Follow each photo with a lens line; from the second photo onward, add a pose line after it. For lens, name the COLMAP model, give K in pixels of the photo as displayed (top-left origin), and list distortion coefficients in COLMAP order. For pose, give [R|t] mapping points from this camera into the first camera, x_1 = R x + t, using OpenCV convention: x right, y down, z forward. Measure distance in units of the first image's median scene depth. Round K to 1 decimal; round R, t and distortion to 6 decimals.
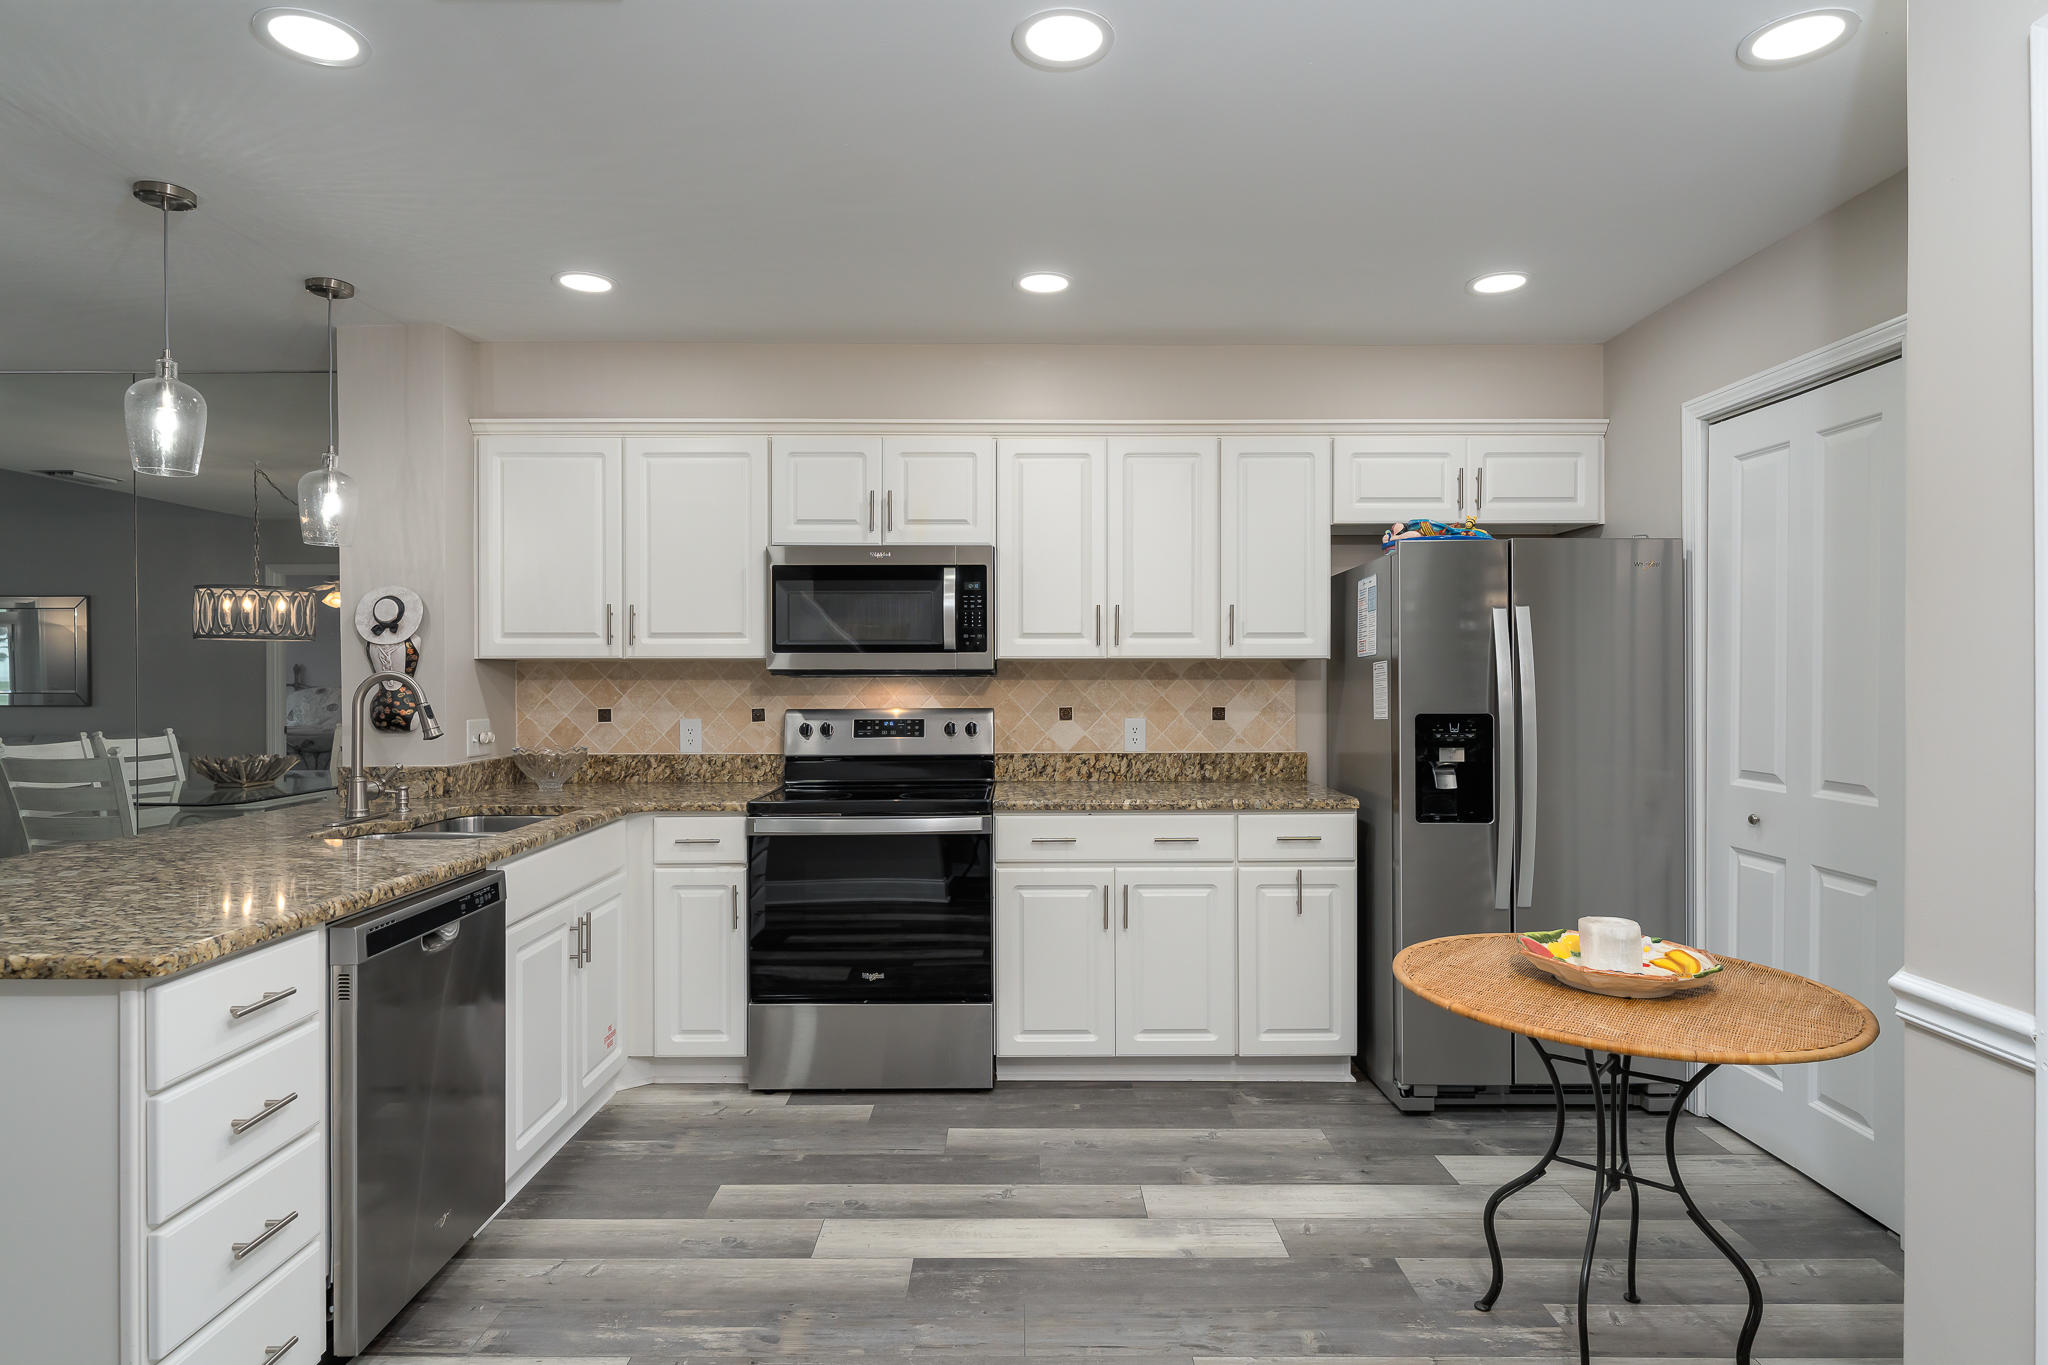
lens RADIAL K [[1143.6, 0, 1052.3], [0, 1143.6, 680.1], [0, 0, 1]] dist [-0.002512, -0.000761]
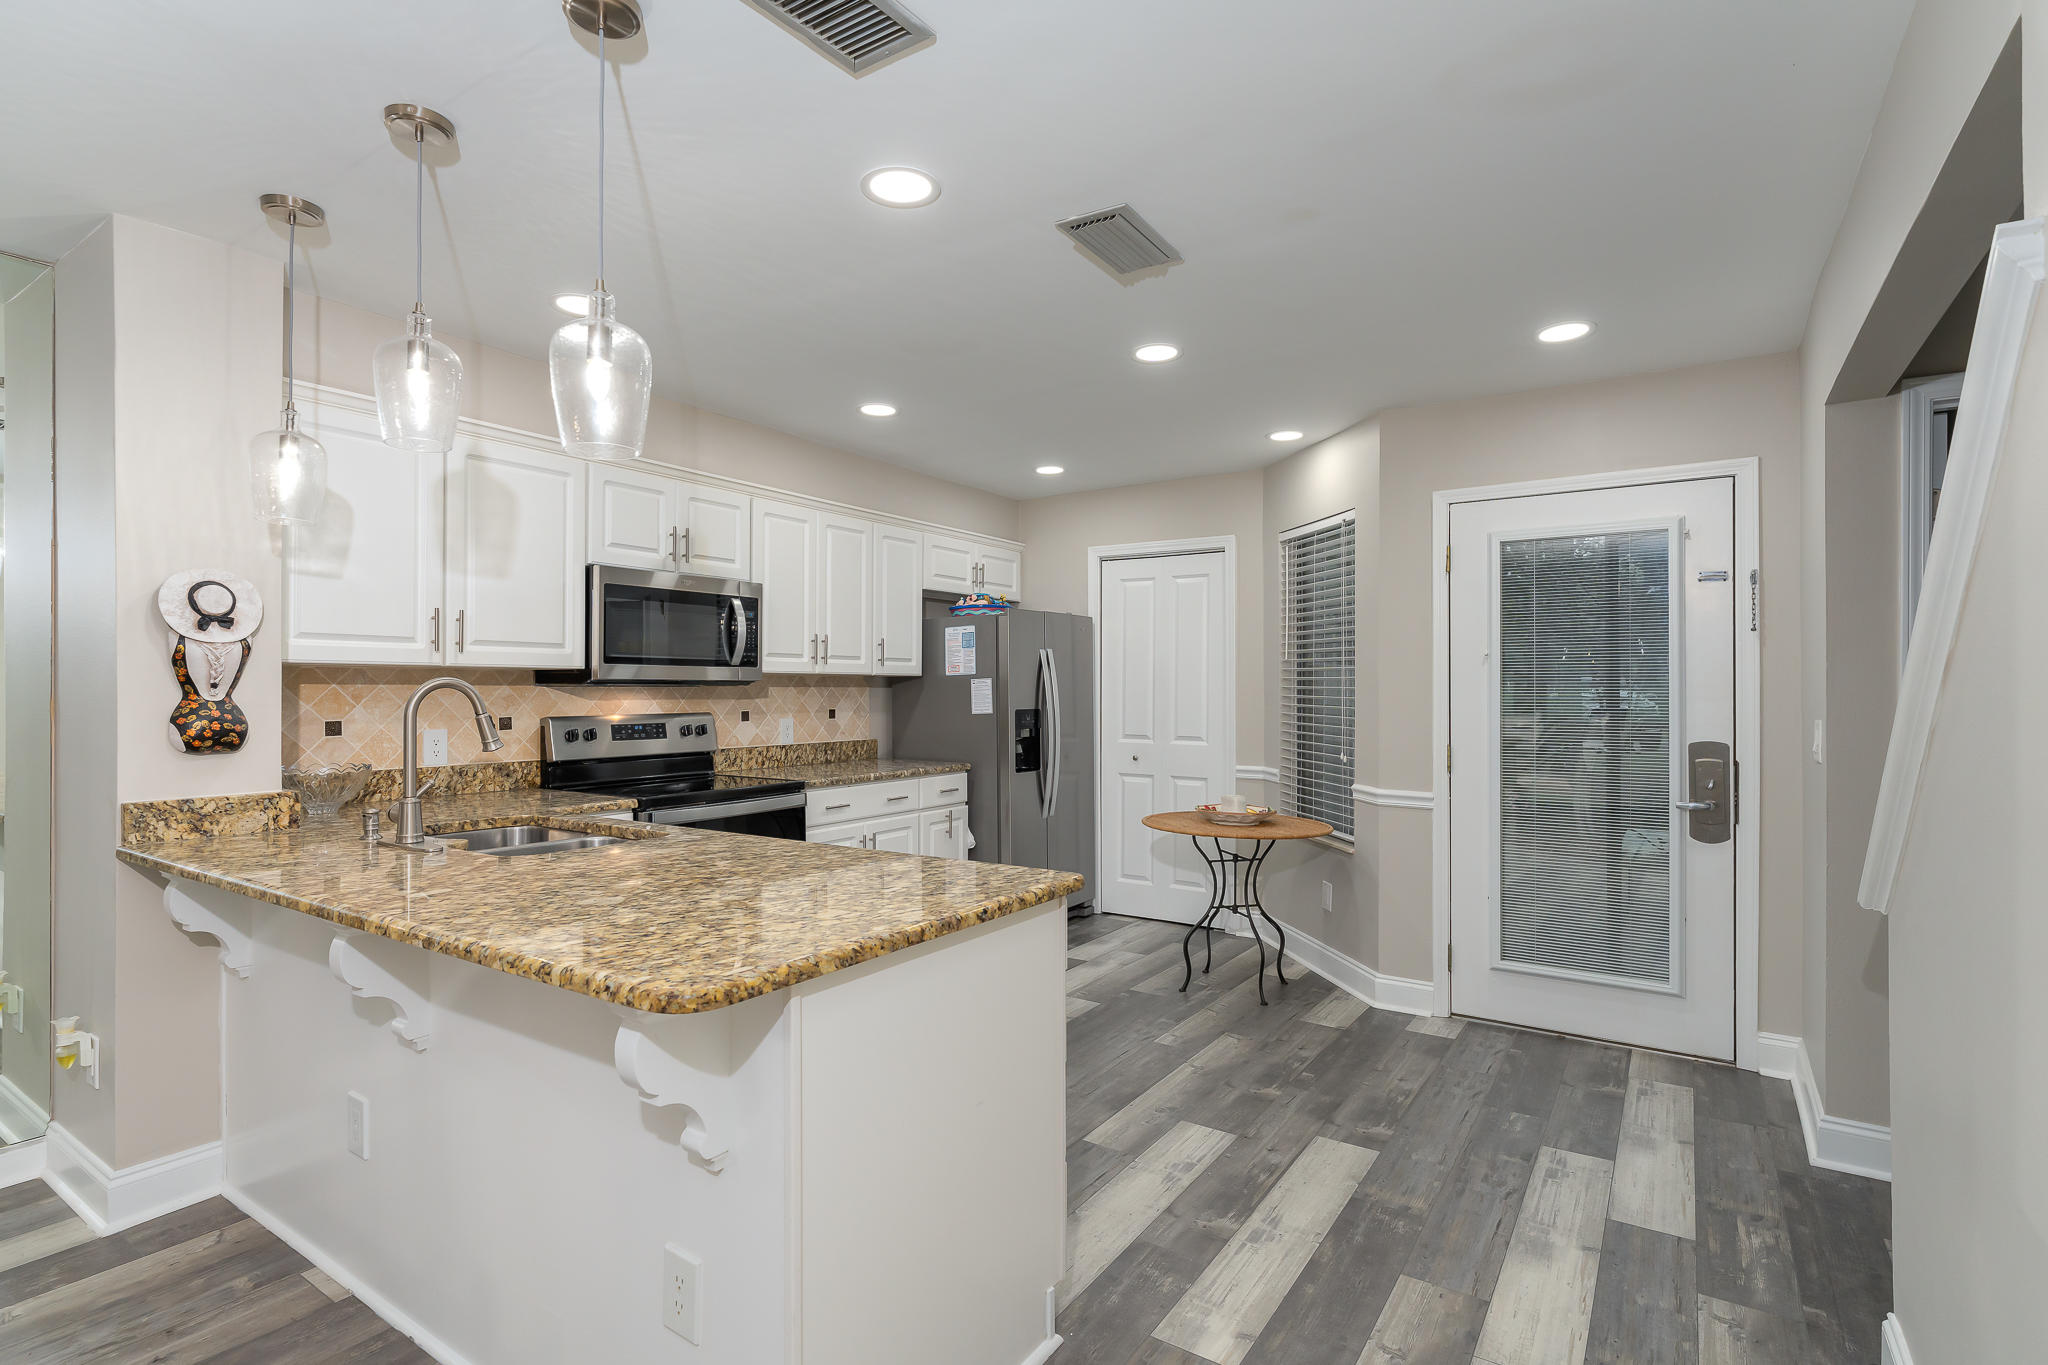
lens RADIAL K [[954.4, 0, 1058.6], [0, 954.4, 684.6], [0, 0, 1]] dist [0.000089, -0.000239]
pose [[0.555490, 0.006558, 0.831497, -0.754247], [-0.001015, 0.999973, -0.007209, 0.001975], [-0.831522, 0.003160, 0.555482, 0.139250]]
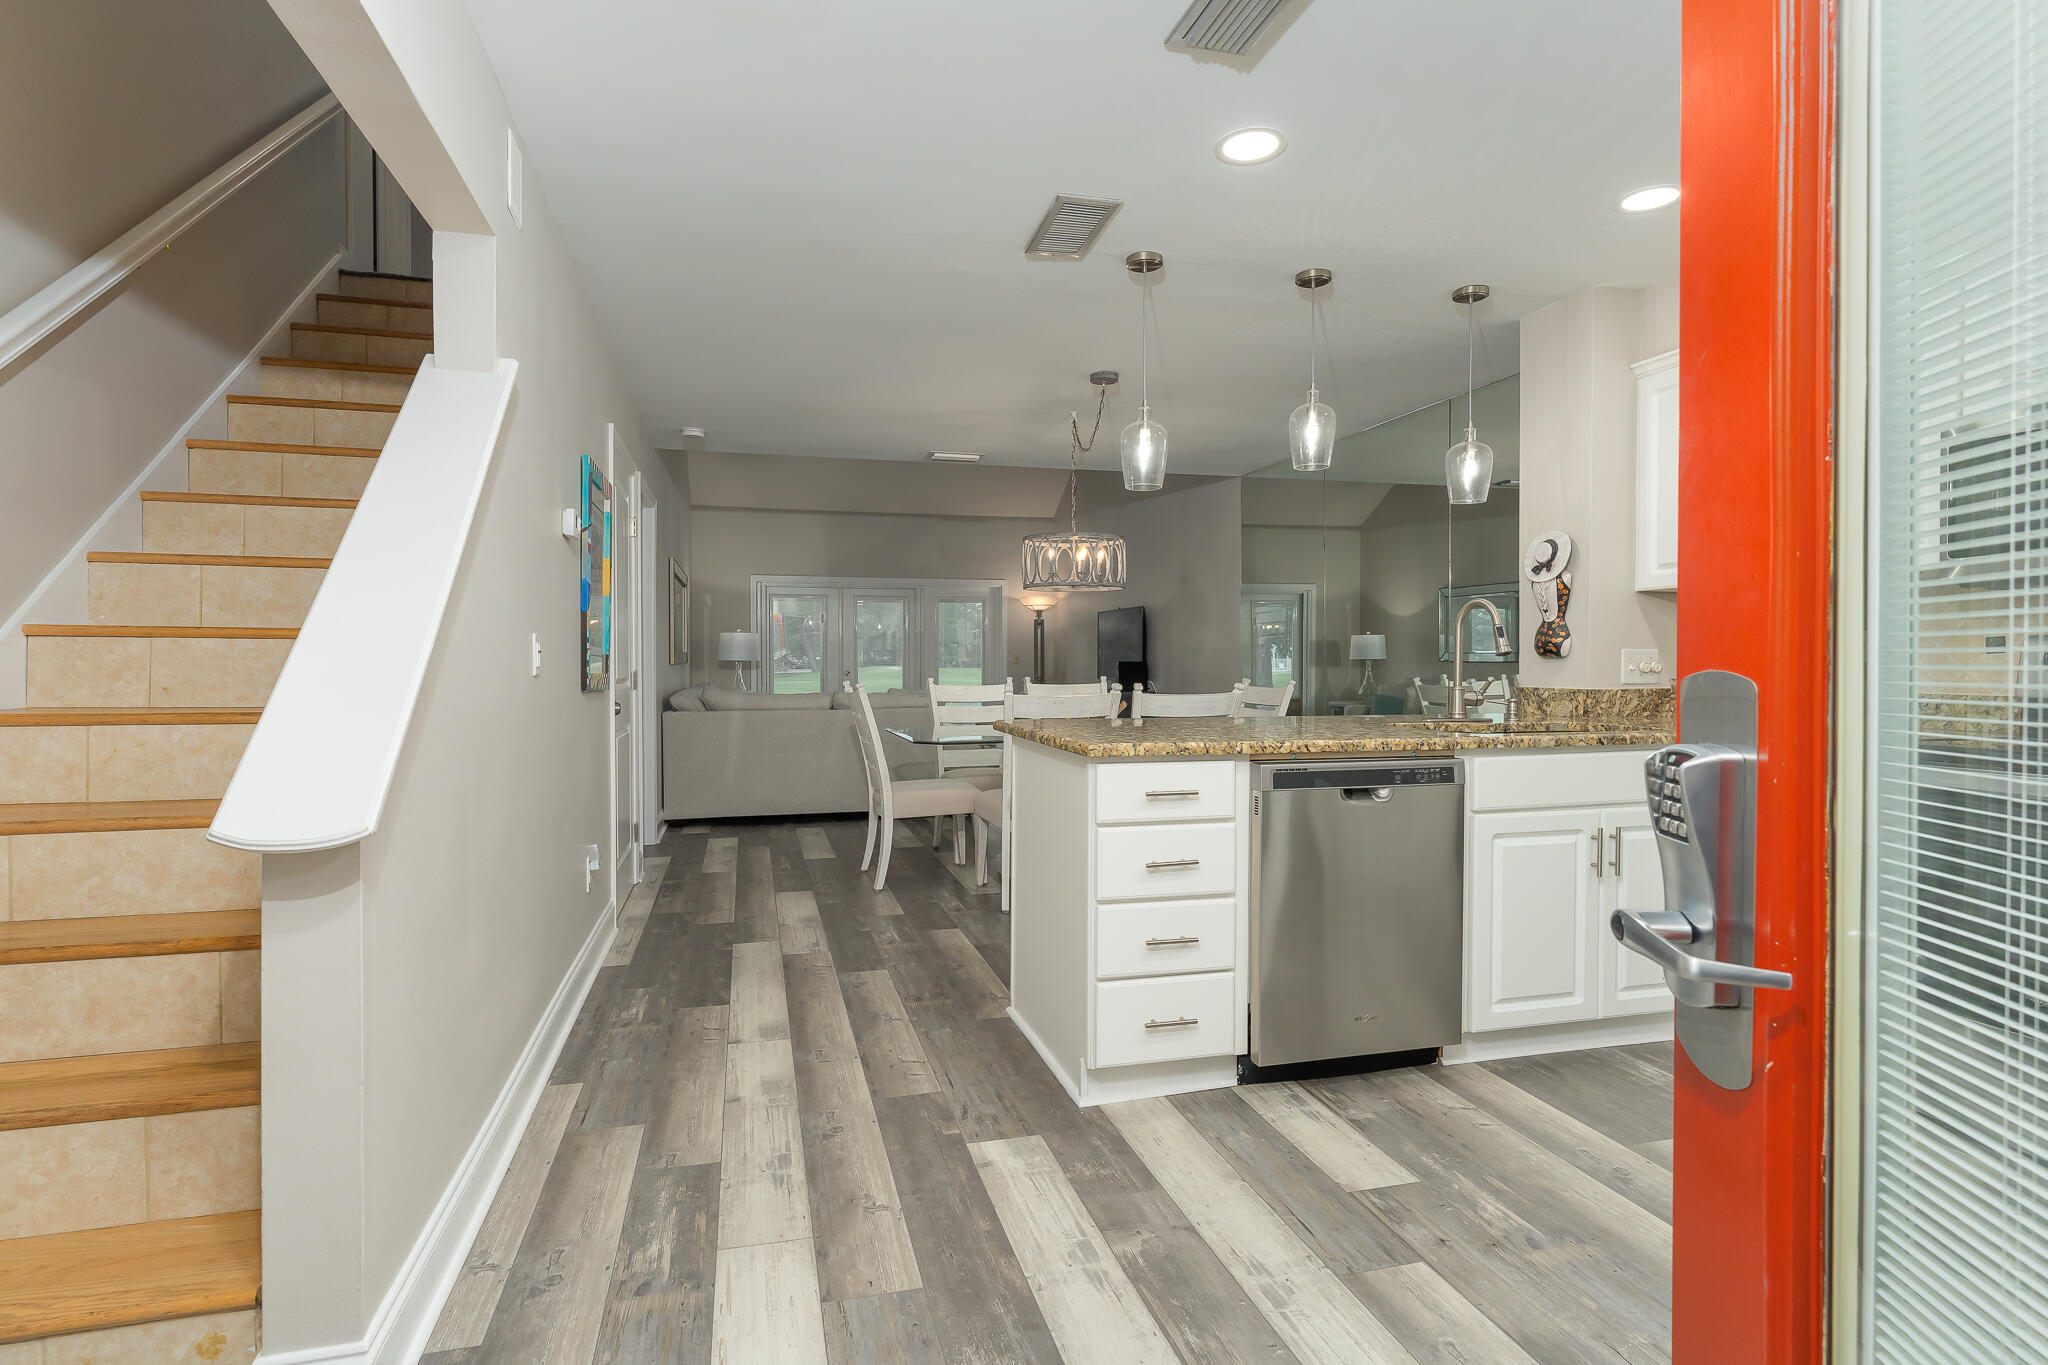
lens RADIAL K [[1029.6, 0, 978.6], [0, 1029.6, 677.3], [0, 0, 1]] dist [-0.000714, -0.000420]
pose [[0.209308, 0.017573, -0.977692, 0.300370], [-0.002939, 0.999845, 0.017342, 0.046273], [0.977845, -0.000756, 0.209327, 0.208084]]
